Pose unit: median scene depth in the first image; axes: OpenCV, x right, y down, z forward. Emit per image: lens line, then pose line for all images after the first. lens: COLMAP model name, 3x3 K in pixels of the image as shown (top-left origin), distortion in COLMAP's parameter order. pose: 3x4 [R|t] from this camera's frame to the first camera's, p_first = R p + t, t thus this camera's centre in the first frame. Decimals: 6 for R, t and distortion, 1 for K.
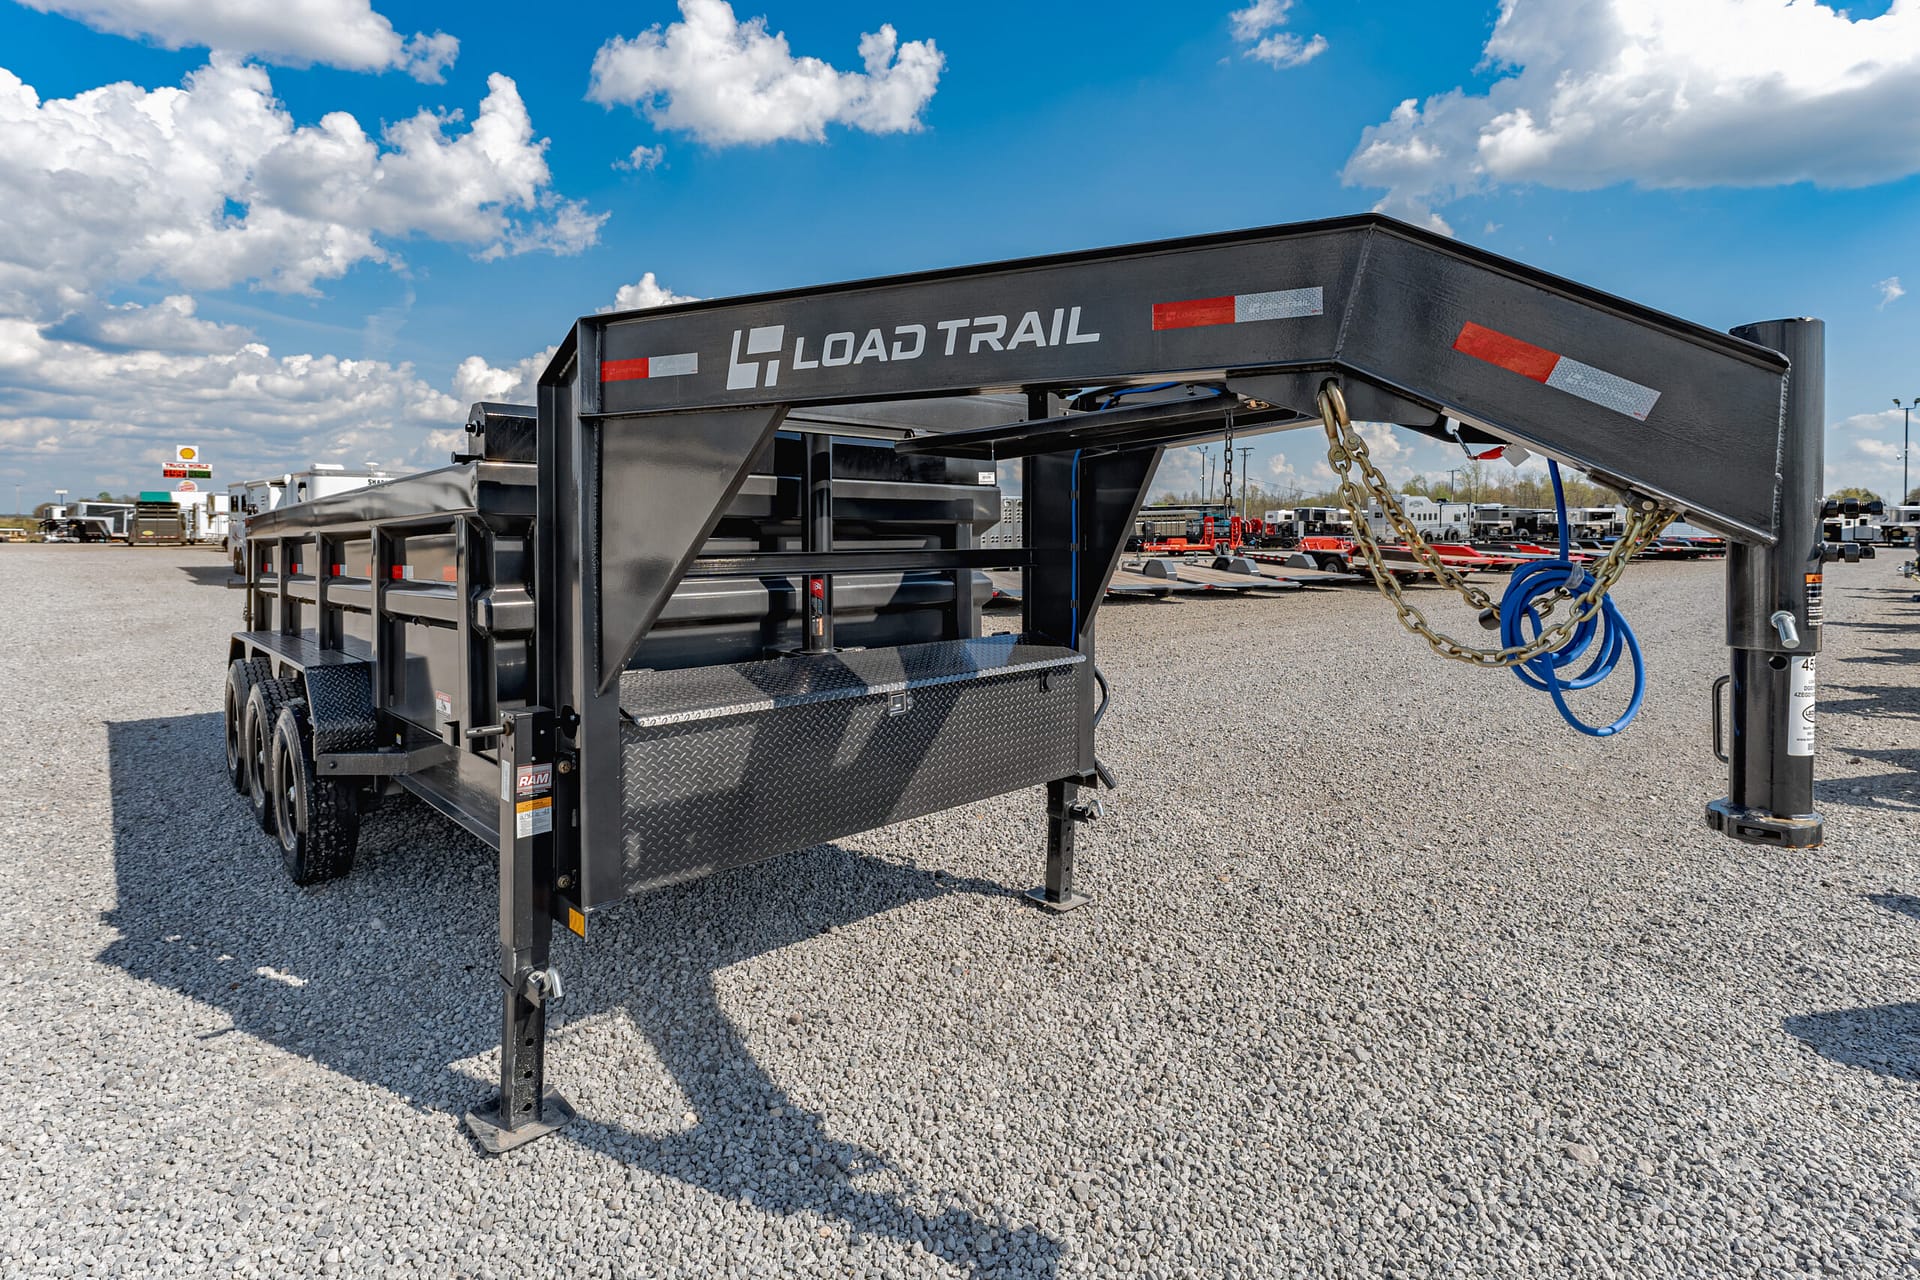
lens RADIAL K [[933.7, 0, 889.4], [0, 933.7, 605.5], [0, 0, 1]] dist [0.001373, 0.000001]
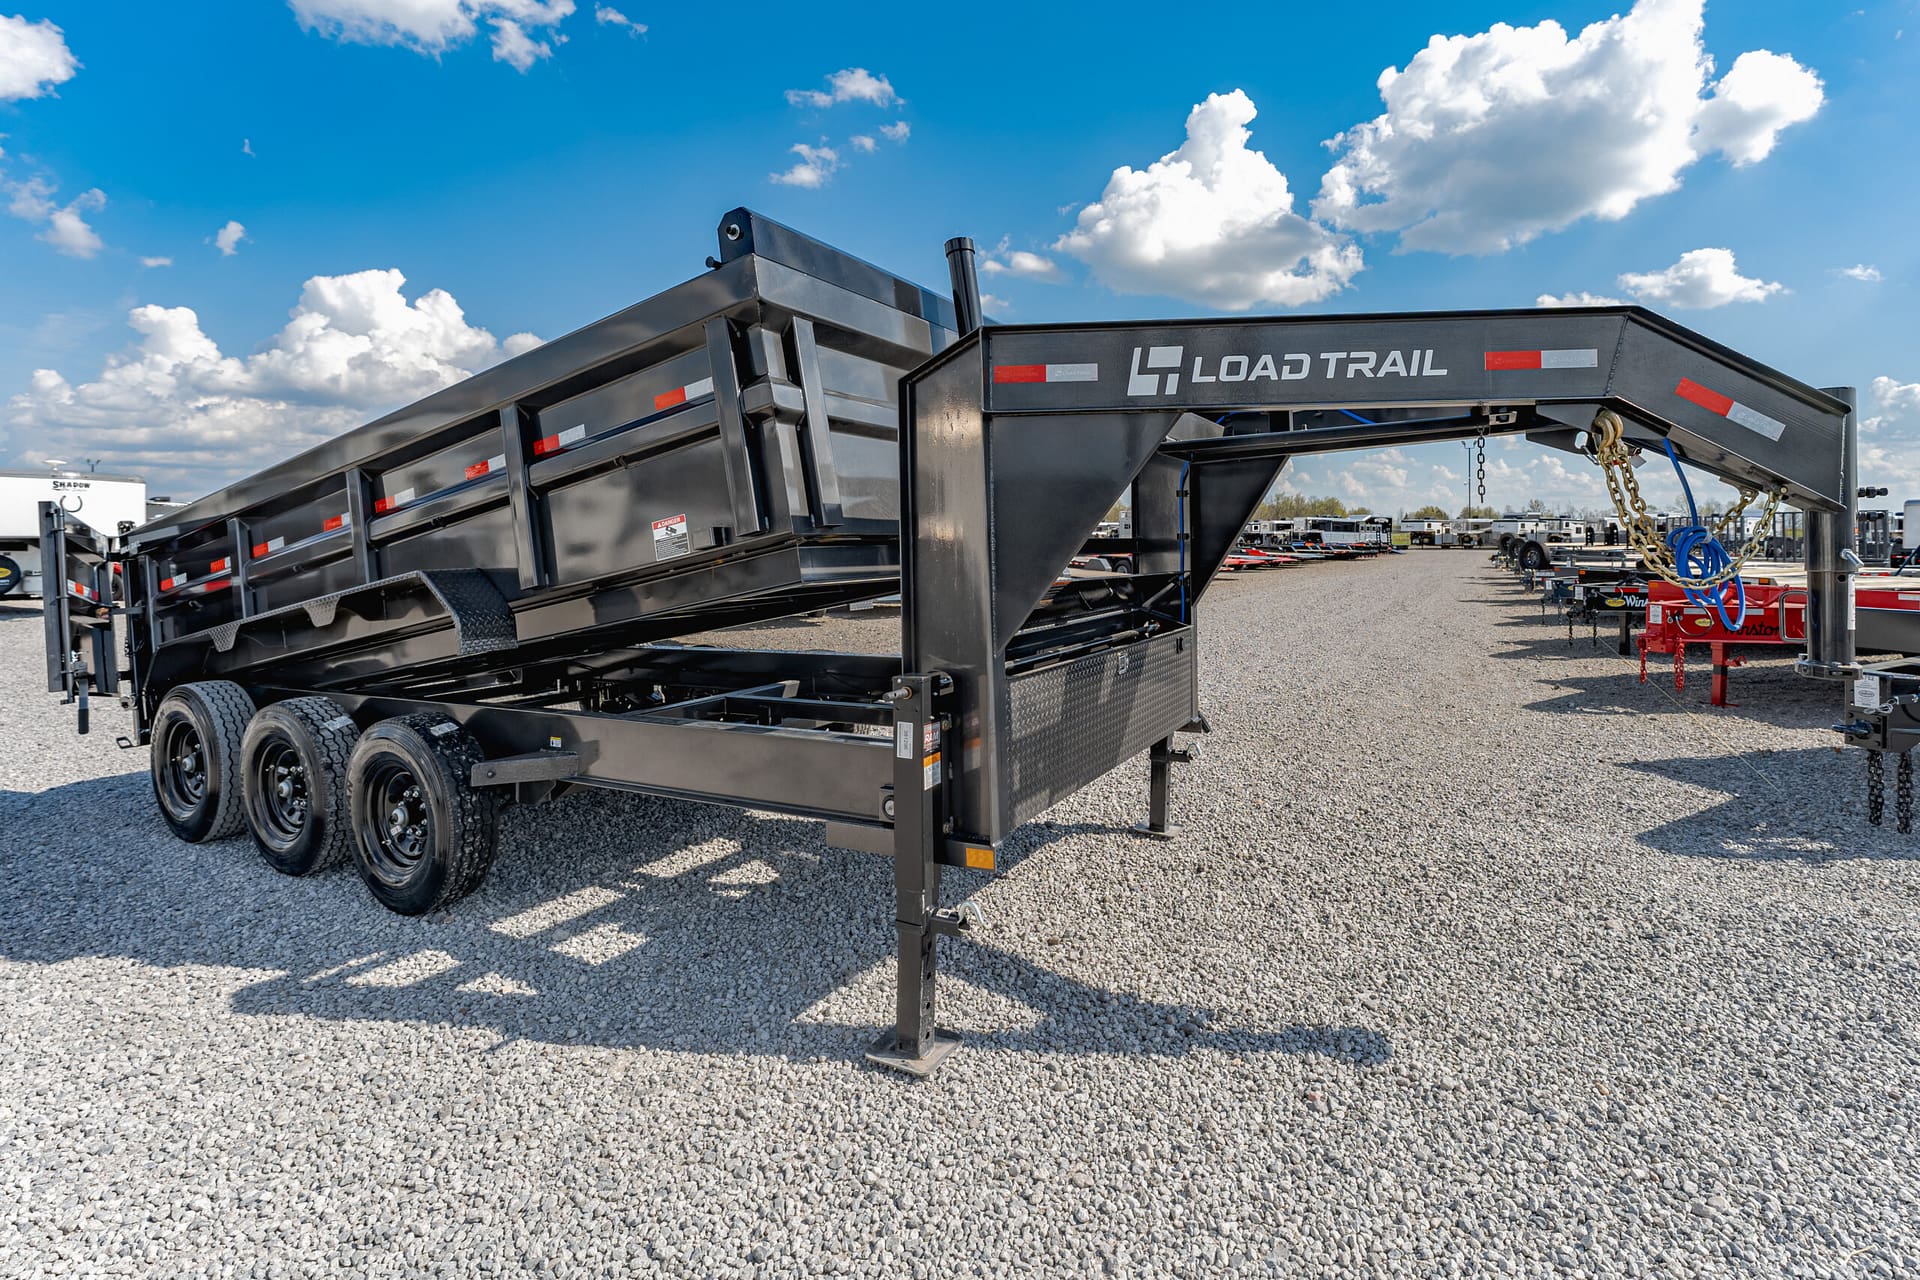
lens RADIAL K [[933.7, 0, 952.4], [0, 933.7, 583.1], [0, 0, 1]] dist [0.001373, 0.000001]
pose [[0.935695, -0.022169, 0.352113, -0.857616], [0.036731, 0.998722, -0.034730, 0.054313], [-0.350893, 0.045430, 0.935313, -0.067318]]
